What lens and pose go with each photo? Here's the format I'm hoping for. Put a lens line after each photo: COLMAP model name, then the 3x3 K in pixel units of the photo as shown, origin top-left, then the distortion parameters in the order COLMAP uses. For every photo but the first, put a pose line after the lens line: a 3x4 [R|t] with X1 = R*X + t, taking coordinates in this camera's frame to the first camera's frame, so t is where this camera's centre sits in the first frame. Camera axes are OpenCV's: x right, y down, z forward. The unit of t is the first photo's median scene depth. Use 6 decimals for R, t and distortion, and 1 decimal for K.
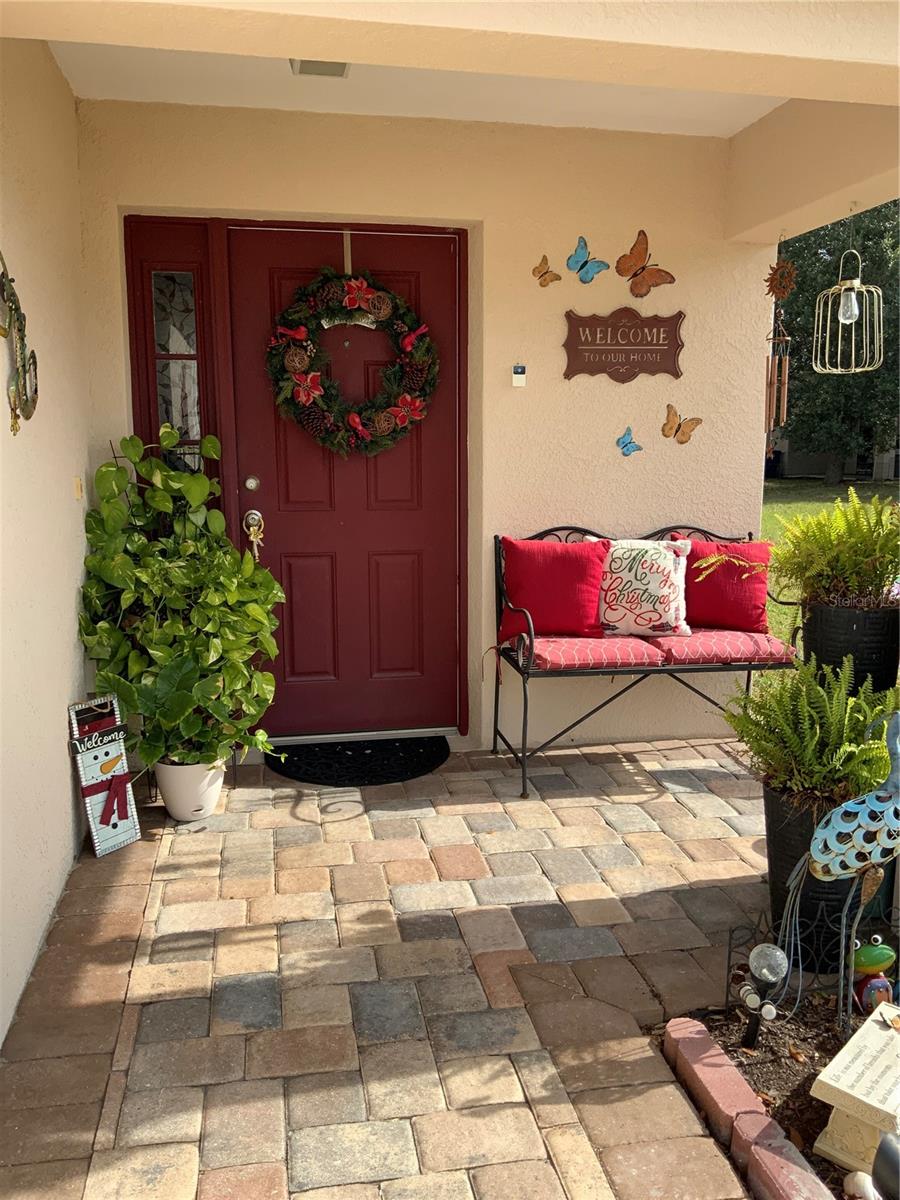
lens RADIAL K [[1007.1, 0, 450.0], [0, 1007.1, 600.0], [0, 0, 1]] dist [0.145174, -0.323414]
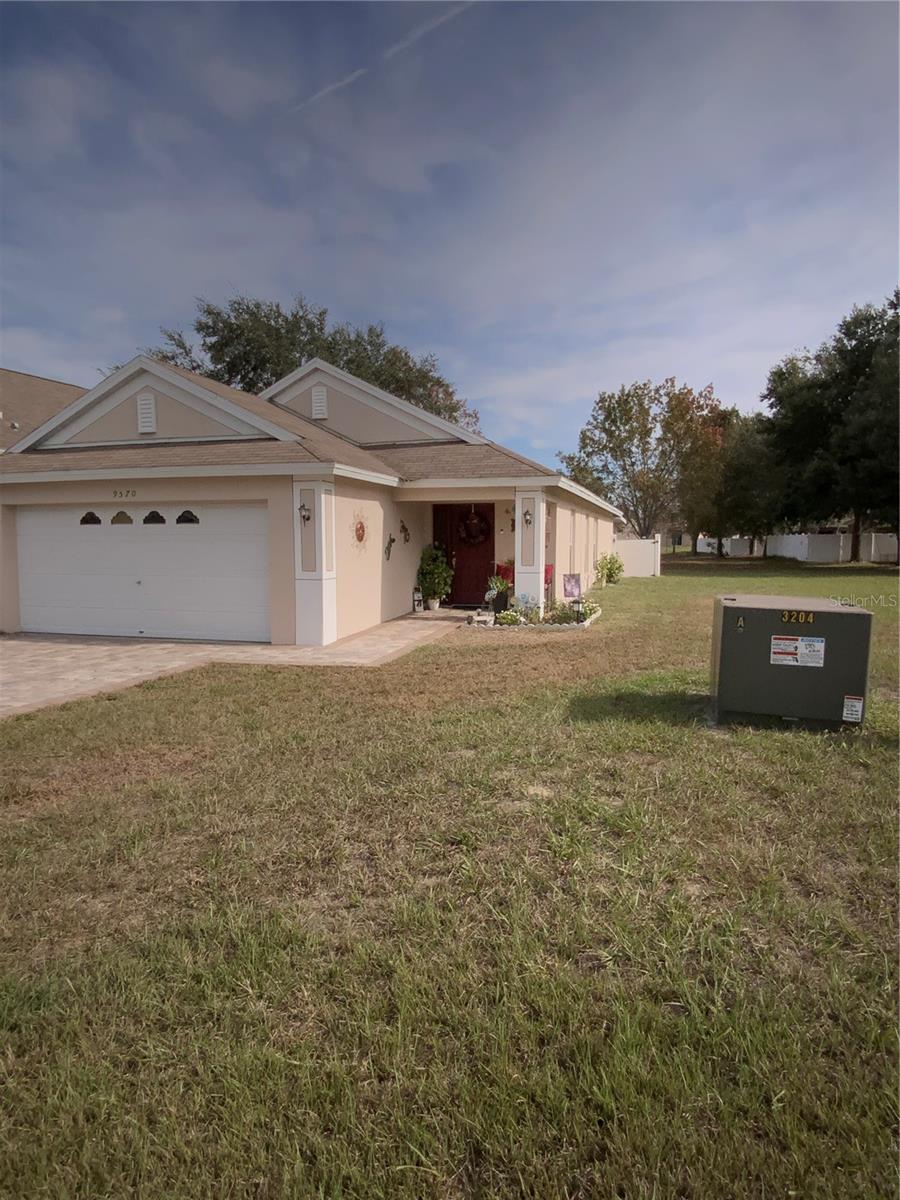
lens RADIAL K [[745.3, 0, 420.0], [0, 745.3, 600.4], [0, 0, 1]] dist [0.008522, 0.000445]
pose [[0.876764, 0.035817, -0.479585, 1.615176], [-0.070613, 0.996002, -0.054708, 0.376256], [0.475708, 0.081831, 0.875788, -2.590643]]
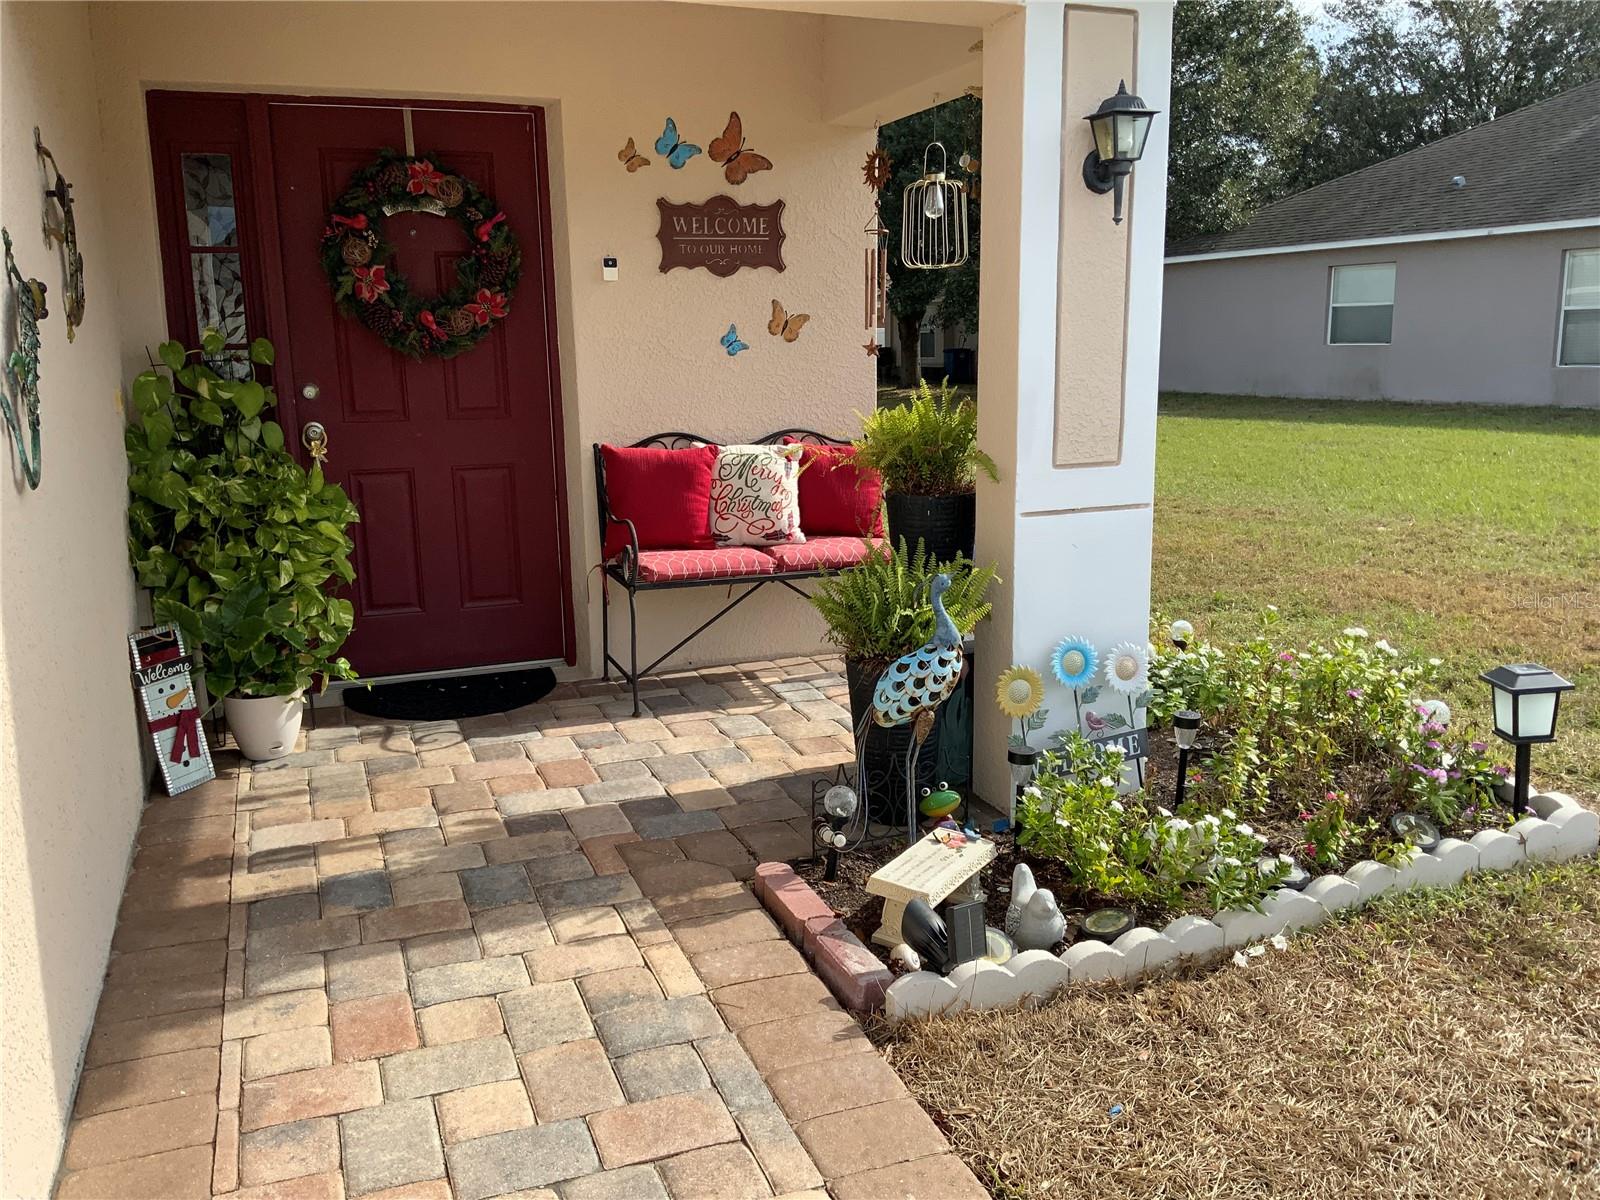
lens RADIAL K [[1342.8, 0, 807.6], [0, 1342.8, 596.8], [0, 0, 1]] dist [0.145174, -0.323414]
pose [[0.983208, -0.049532, 0.175637, 0.014549], [0.043812, 0.998380, 0.036301, 0.043460], [-0.177151, -0.027996, 0.983785, -0.276855]]
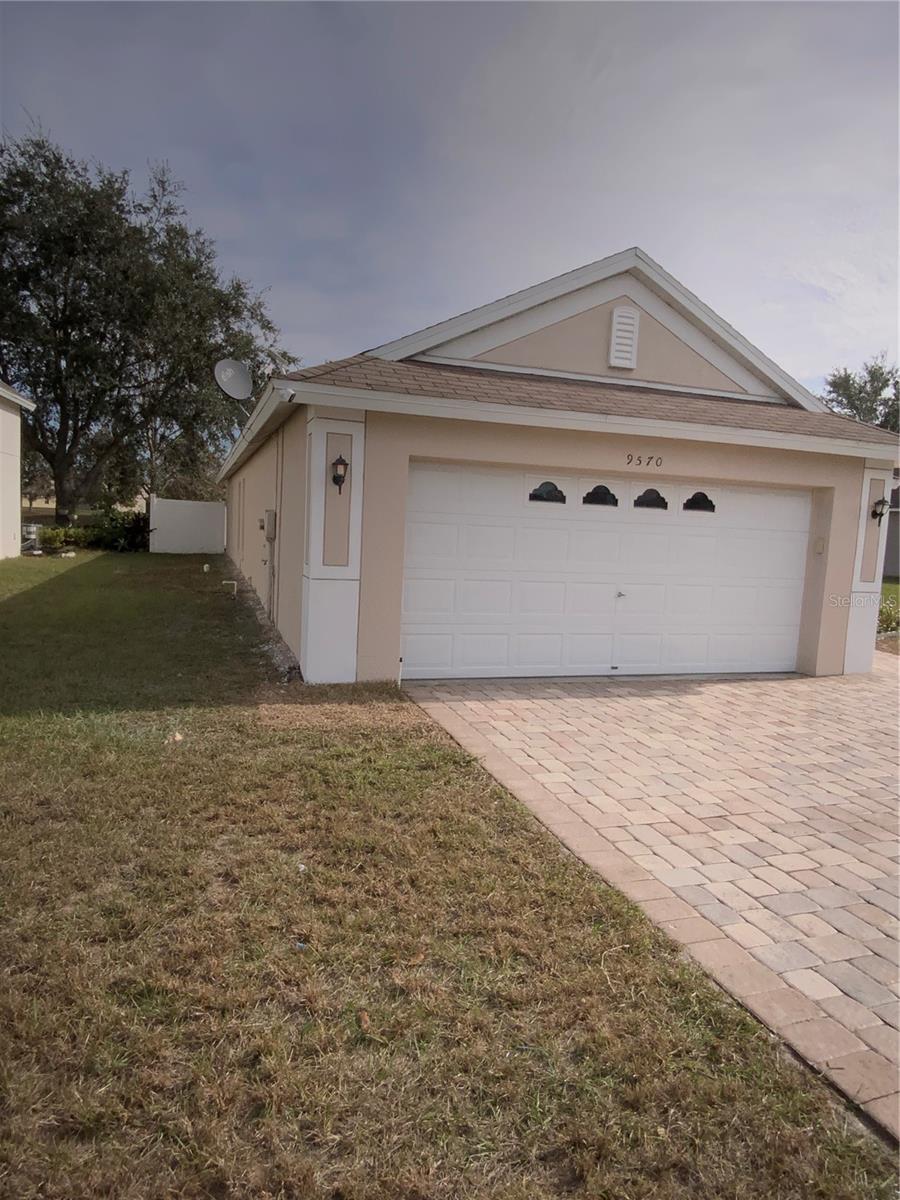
lens RADIAL K [[745.3, 0, 420.0], [0, 745.3, 600.4], [0, 0, 1]] dist [0.008522, 0.000445]
pose [[0.992817, 0.034017, 0.114701, -1.855068], [-0.029101, 0.998596, -0.044267, 0.336944], [-0.116046, 0.040611, 0.992413, -2.412394]]
